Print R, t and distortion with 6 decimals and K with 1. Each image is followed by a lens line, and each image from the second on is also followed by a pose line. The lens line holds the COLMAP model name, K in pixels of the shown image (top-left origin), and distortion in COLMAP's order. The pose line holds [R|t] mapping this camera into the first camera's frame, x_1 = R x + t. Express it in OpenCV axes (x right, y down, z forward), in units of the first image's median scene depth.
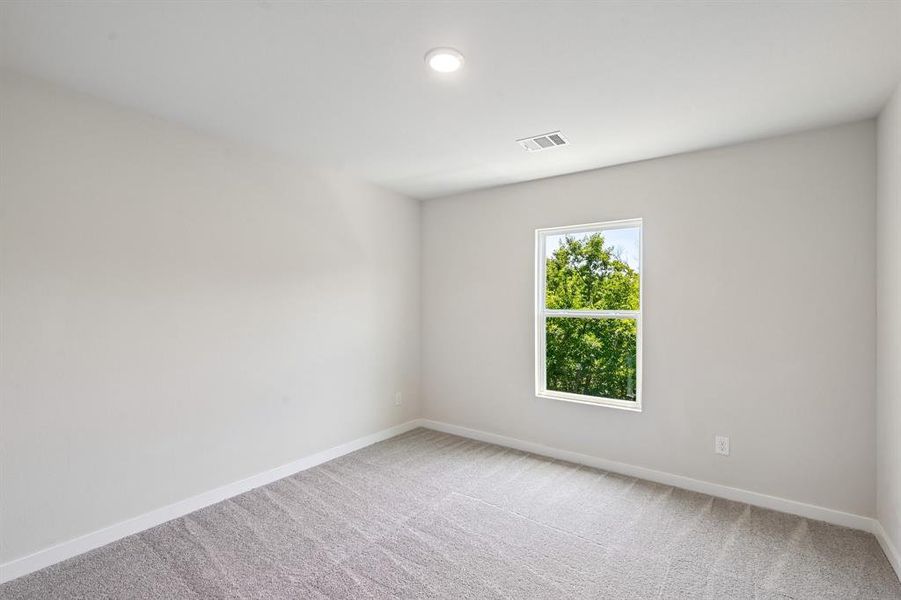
lens RADIAL K [[412.4, 0, 448.0], [0, 412.4, 305.2], [0, 0, 1]] dist [-0.002771, 0.000610]
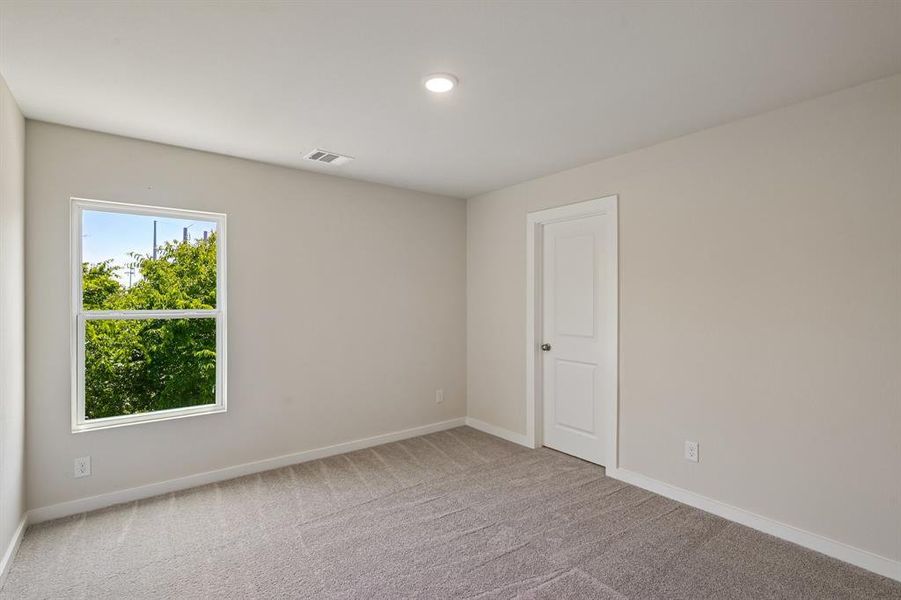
lens RADIAL K [[412.4, 0, 447.0], [0, 412.4, 297.7], [0, 0, 1]] dist [-0.002771, 0.000610]
pose [[0.291466, 0.002035, 0.956579, -0.334647], [0.000539, 0.999997, -0.002291, -0.010612], [-0.956581, 0.001183, 0.291464, 0.219271]]
